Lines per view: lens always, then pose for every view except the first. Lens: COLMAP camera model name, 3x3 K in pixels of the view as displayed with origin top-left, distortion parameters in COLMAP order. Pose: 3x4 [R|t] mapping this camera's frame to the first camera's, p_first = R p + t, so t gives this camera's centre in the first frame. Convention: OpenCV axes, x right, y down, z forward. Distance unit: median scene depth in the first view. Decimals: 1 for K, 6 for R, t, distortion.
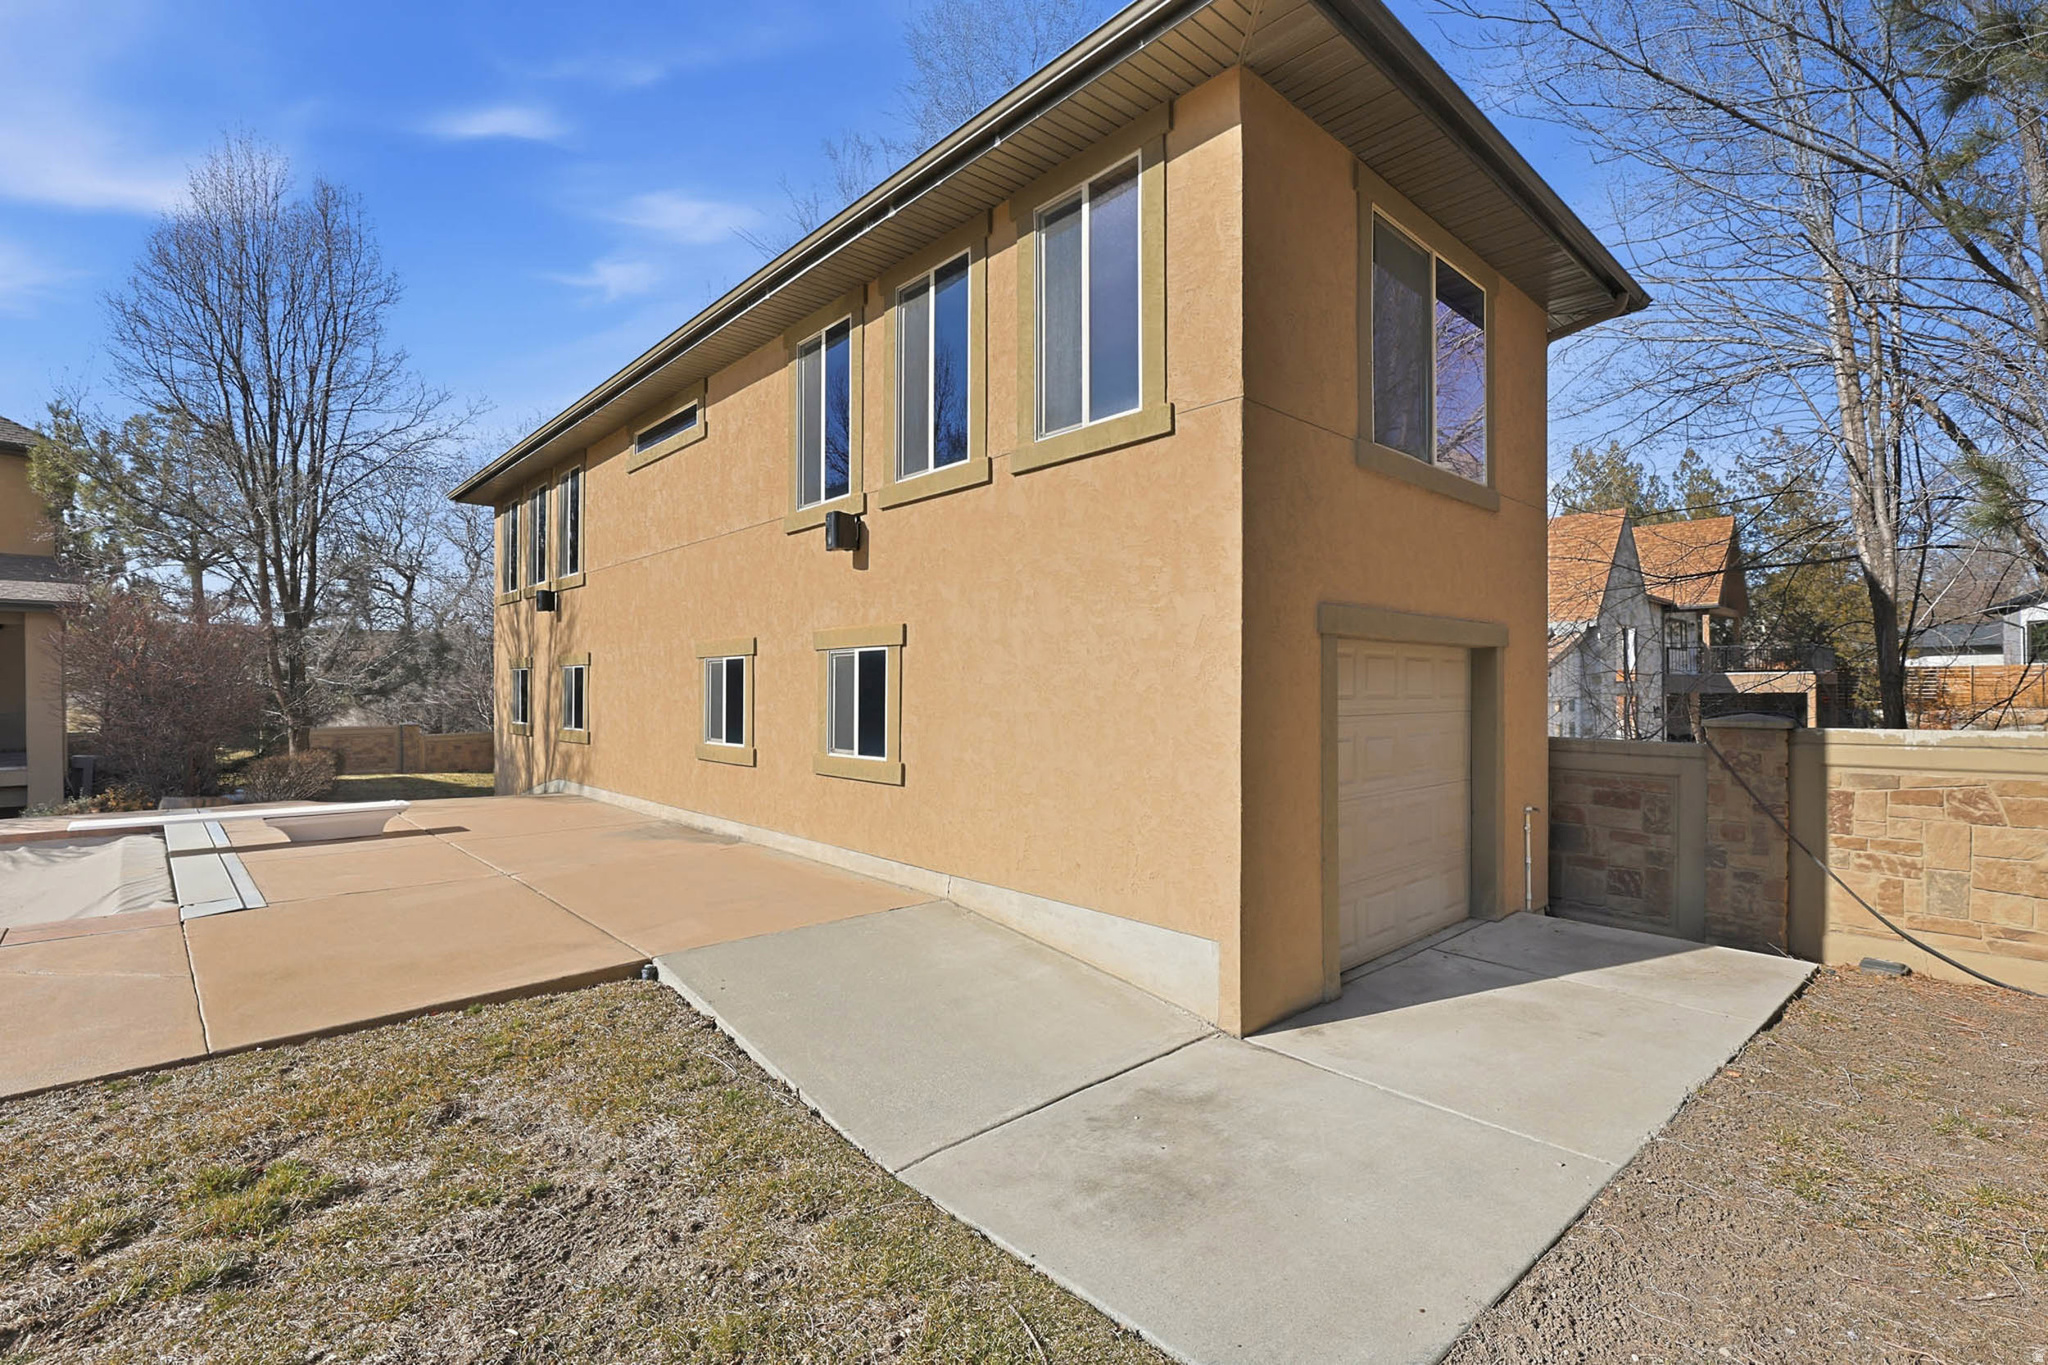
lens RADIAL K [[908.3, 0, 1024.0], [0, 908.3, 682.5], [0, 0, 1]] dist [-0.006883, 0.000312]
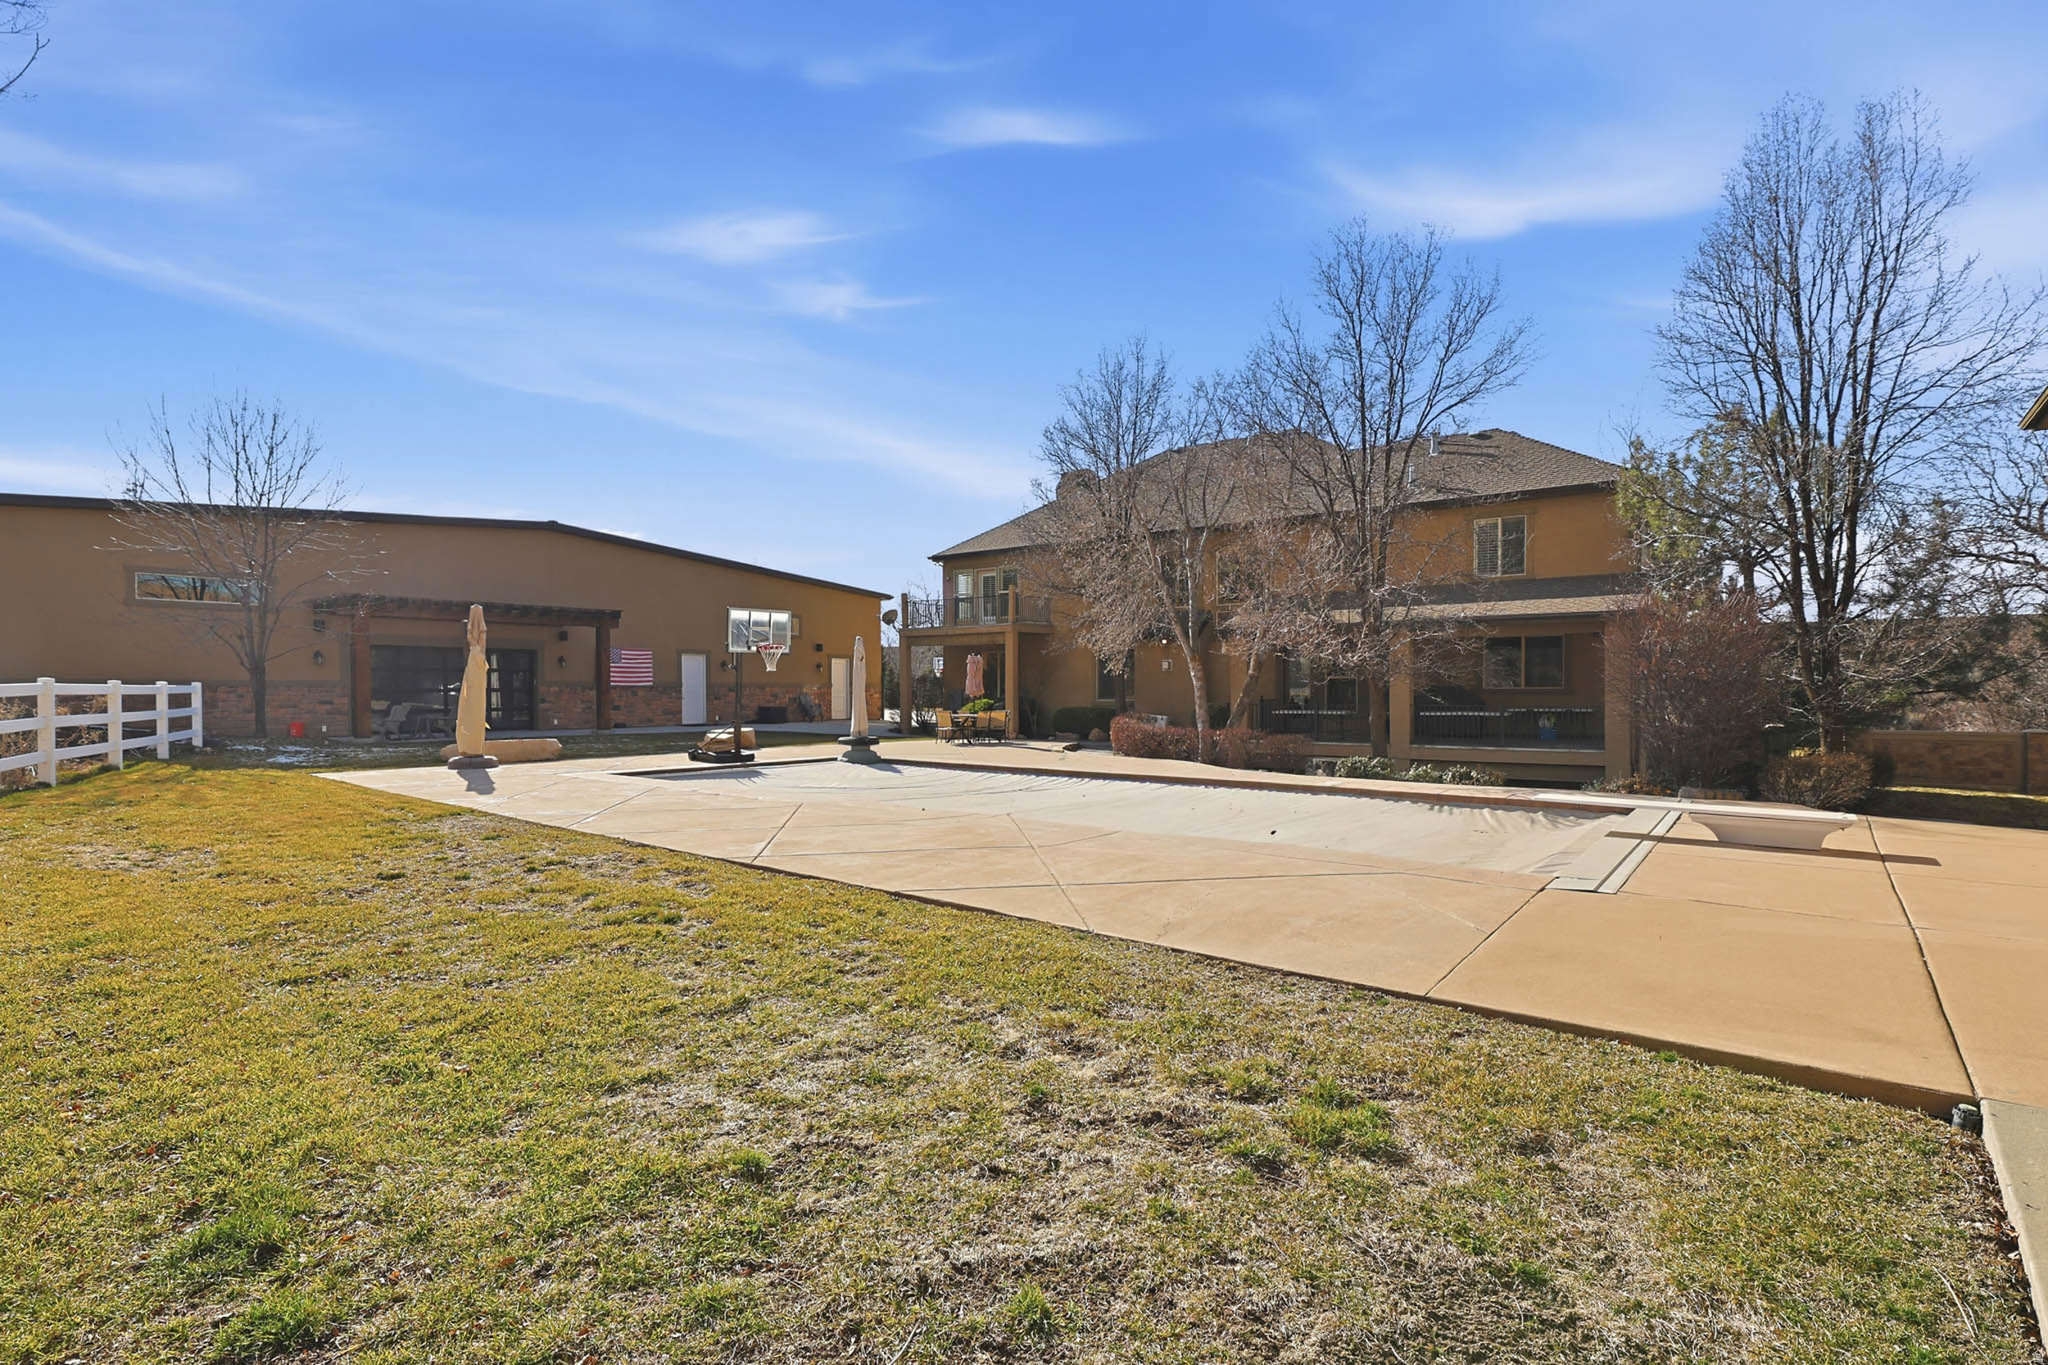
lens RADIAL K [[939.1, 0, 1016.9], [0, 939.1, 713.4], [0, 0, 1]] dist [0.001573, -0.000149]
pose [[0.126065, 0.026002, -0.991681, 0.162792], [0.007431, 0.999604, 0.027154, 0.018909], [0.991994, -0.010793, 0.125822, 0.303253]]
